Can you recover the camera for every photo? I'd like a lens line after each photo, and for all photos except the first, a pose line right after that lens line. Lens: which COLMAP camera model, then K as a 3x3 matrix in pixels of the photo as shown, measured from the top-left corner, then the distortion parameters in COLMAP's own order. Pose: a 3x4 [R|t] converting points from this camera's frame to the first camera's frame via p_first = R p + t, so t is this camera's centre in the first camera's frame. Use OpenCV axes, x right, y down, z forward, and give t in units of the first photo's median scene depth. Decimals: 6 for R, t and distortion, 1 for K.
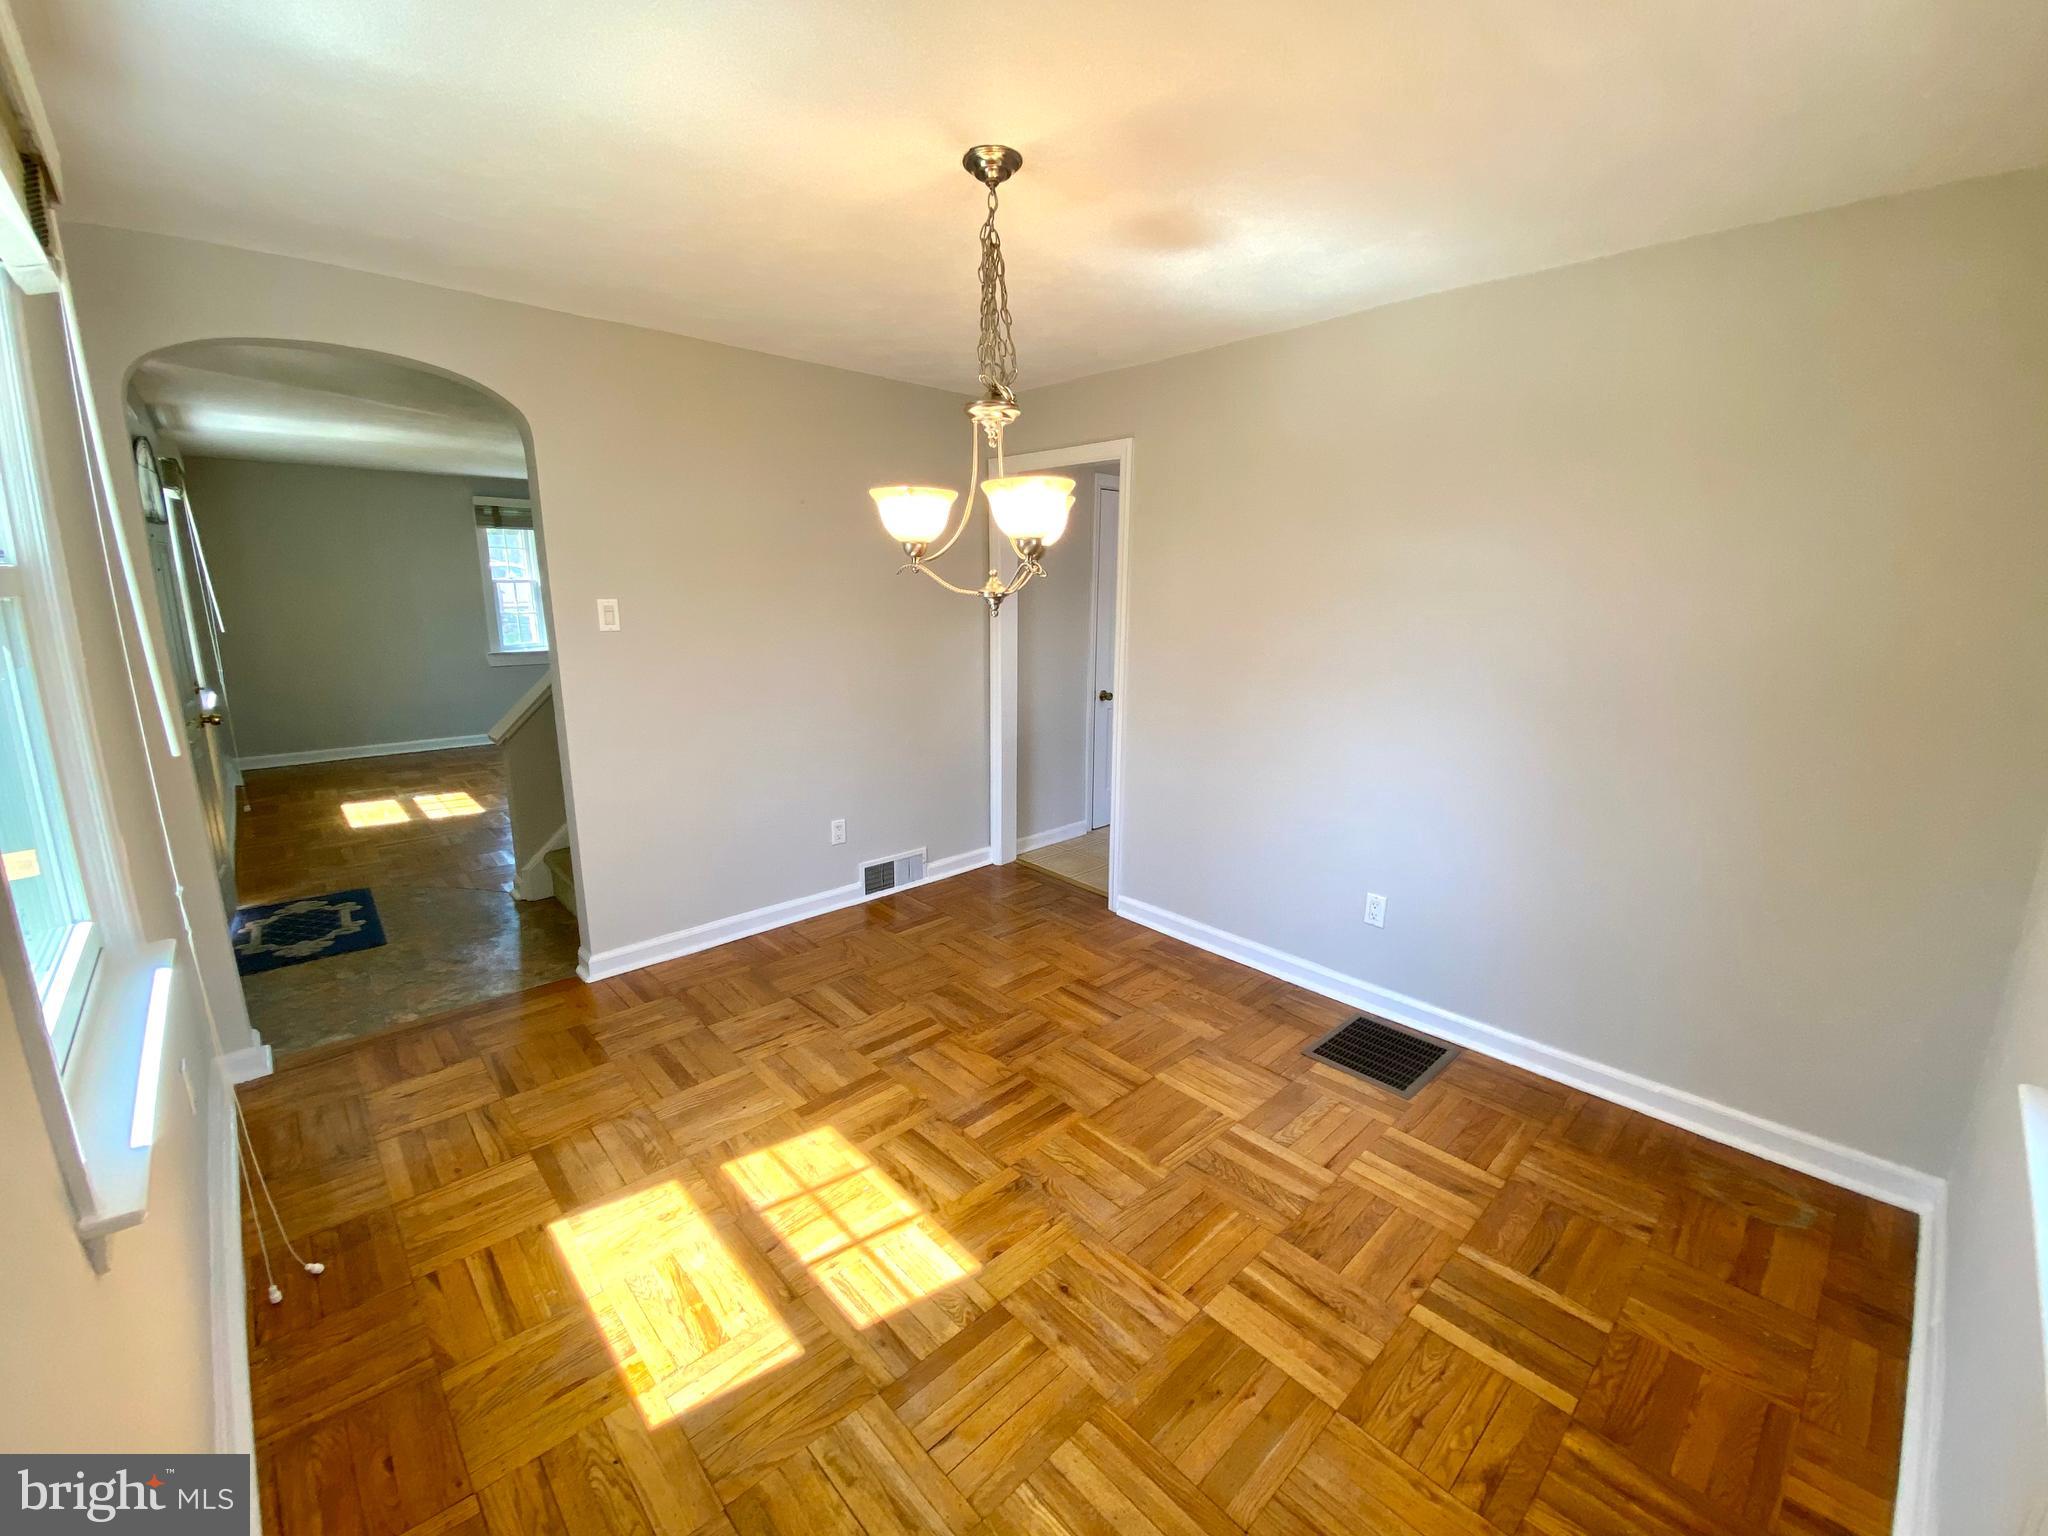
lens RADIAL K [[835.4, 0, 1007.7], [0, 835.4, 764.8], [0, 0, 1]] dist [-0.006204, -0.007484]
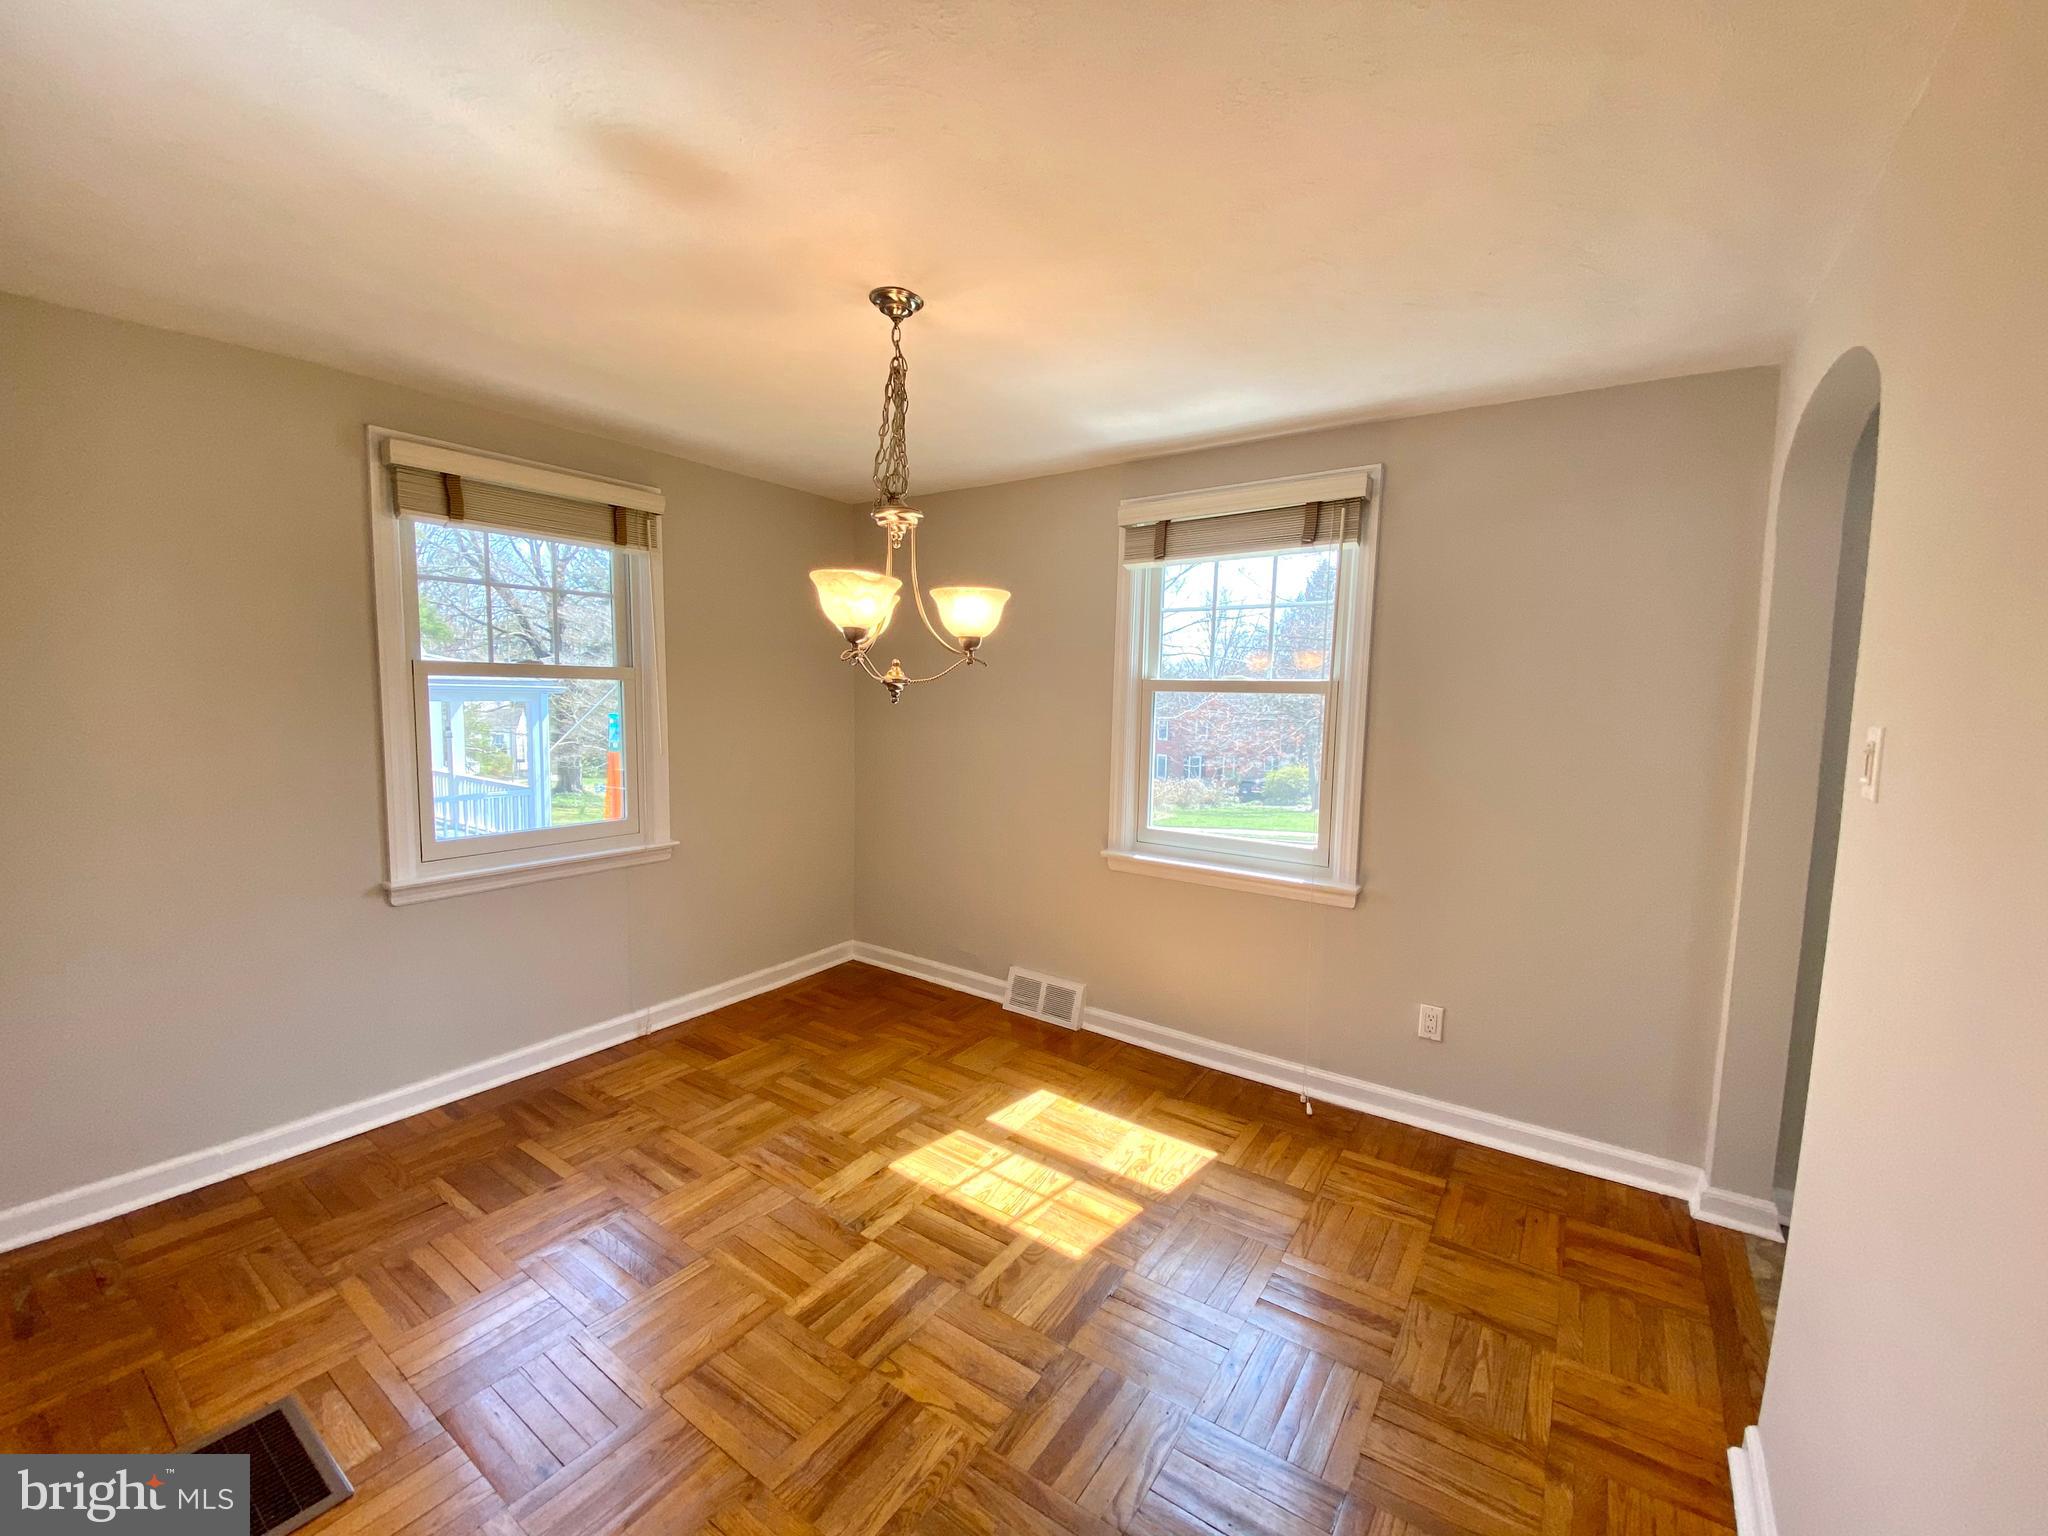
lens RADIAL K [[835.4, 0, 1022.3], [0, 835.4, 773.4], [0, 0, 1]] dist [-0.006204, -0.007484]
pose [[-0.973258, 0.000185, -0.229714, 0.054780], [-0.071198, 0.950512, 0.302421, -0.361429], [0.218402, 0.310689, -0.925080, 1.738095]]
